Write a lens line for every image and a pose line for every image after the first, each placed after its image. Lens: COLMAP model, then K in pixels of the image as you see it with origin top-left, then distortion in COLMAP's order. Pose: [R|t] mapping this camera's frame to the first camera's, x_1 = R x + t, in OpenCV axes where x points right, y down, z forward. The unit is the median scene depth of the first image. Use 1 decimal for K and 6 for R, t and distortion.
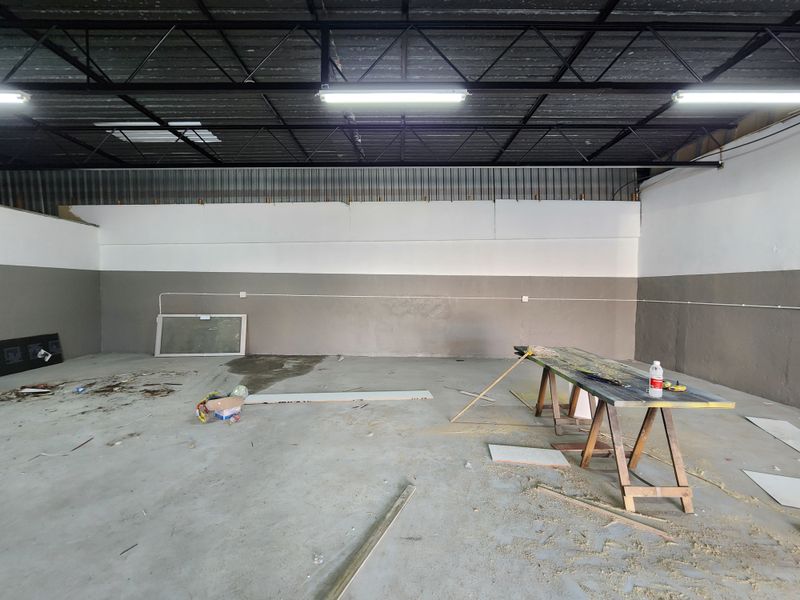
lens RADIAL K [[326.8, 0, 396.9], [0, 326.8, 294.6], [0, 0, 1]] dist [-0.000099, -0.000089]
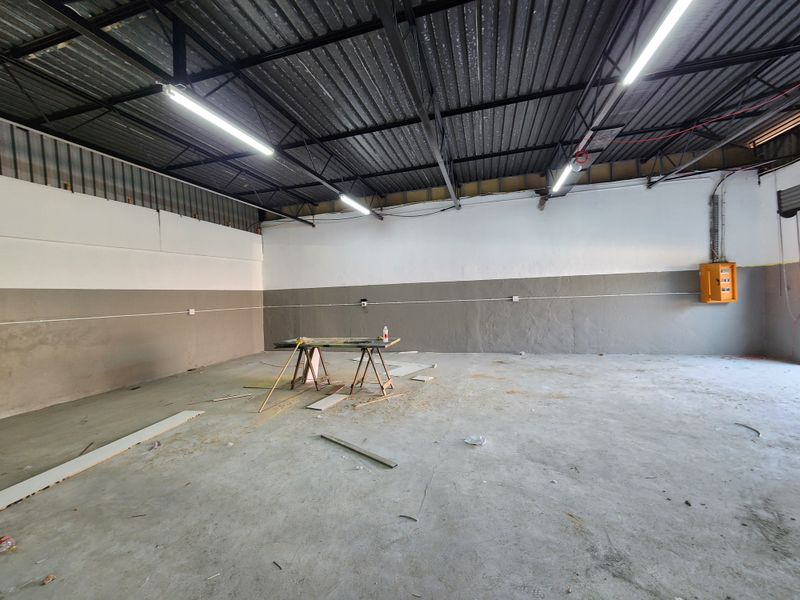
lens RADIAL K [[326.3, 0, 398.3], [0, 326.3, 292.6], [0, 0, 1]] dist [-0.000590, 0.000054]
pose [[0.274604, -0.014381, 0.961450, -0.527075], [0.058704, 0.998274, -0.001835, -0.008621], [-0.959764, 0.056945, 0.274974, 0.103513]]
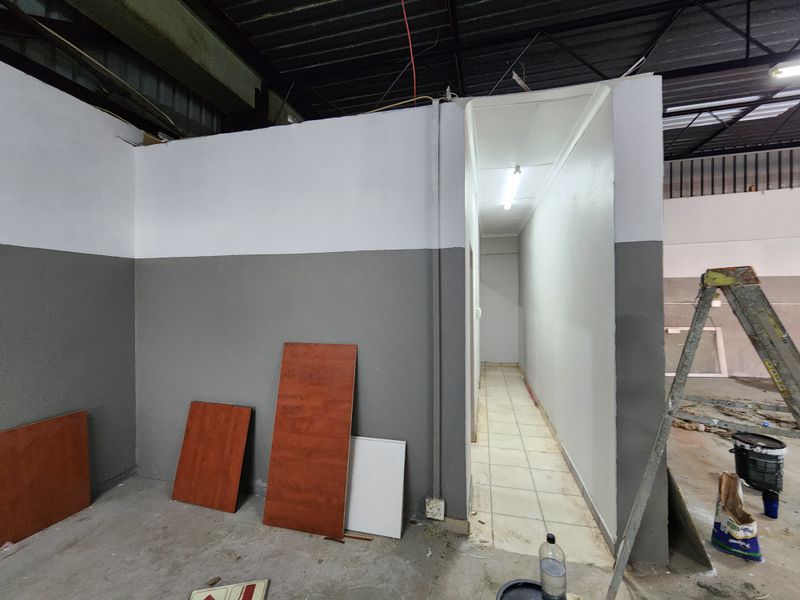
lens RADIAL K [[321.1, 0, 400.0], [0, 321.1, 300.0], [0, 0, 1]] dist [0.000526, 0.000030]
pose [[0.970991, -0.002765, -0.239101, -1.284275], [-0.001288, 0.999858, -0.016794, -0.015753], [0.239114, 0.016615, 0.970849, 0.002232]]
